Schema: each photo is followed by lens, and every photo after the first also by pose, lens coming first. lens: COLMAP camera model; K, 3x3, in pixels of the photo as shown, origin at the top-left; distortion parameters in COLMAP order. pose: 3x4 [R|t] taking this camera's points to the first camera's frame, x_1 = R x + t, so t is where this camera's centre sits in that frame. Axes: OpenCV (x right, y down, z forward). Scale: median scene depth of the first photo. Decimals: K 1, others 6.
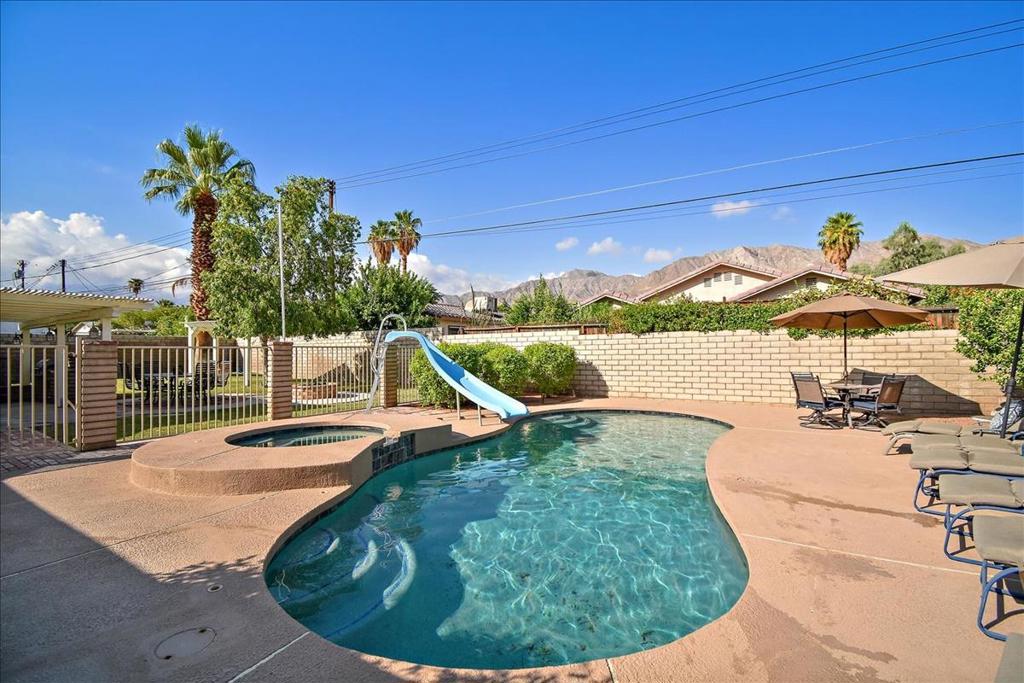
lens RADIAL K [[428.5, 0, 511.7], [0, 428.5, 348.5], [0, 0, 1]] dist [-0.014785, -0.000536]
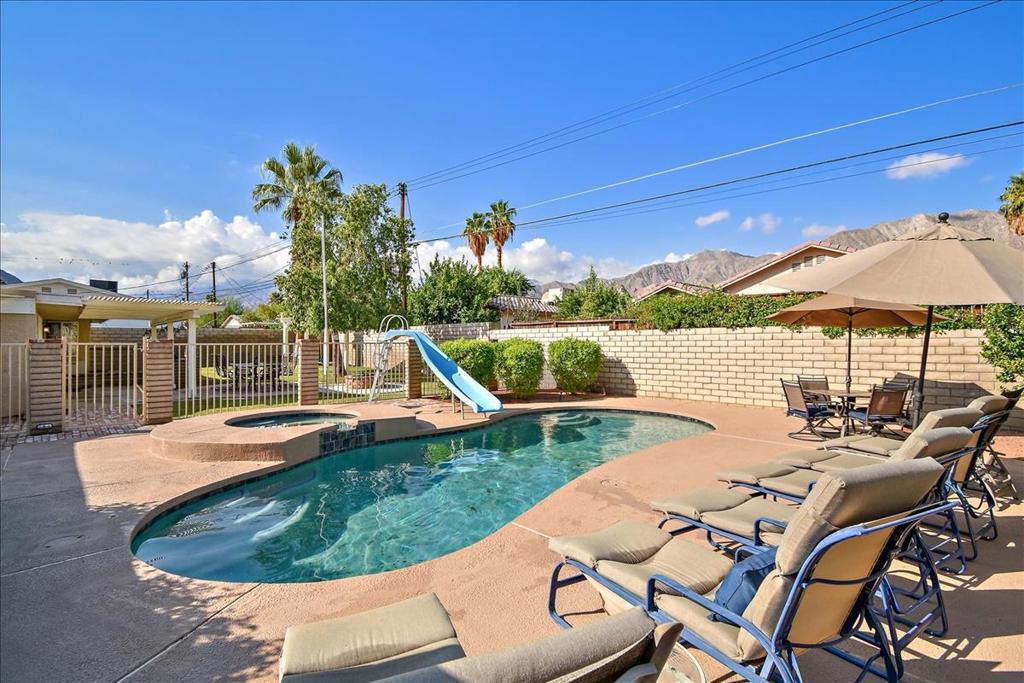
lens RADIAL K [[450.0, 0, 515.8], [0, 450.0, 338.5], [0, 0, 1]] dist [-0.009184, -0.000449]
pose [[0.971672, 0.004427, -0.236290, 0.208193], [-0.004900, 0.999987, -0.001416, -0.012578], [0.236281, 0.002534, 0.971681, -0.036196]]
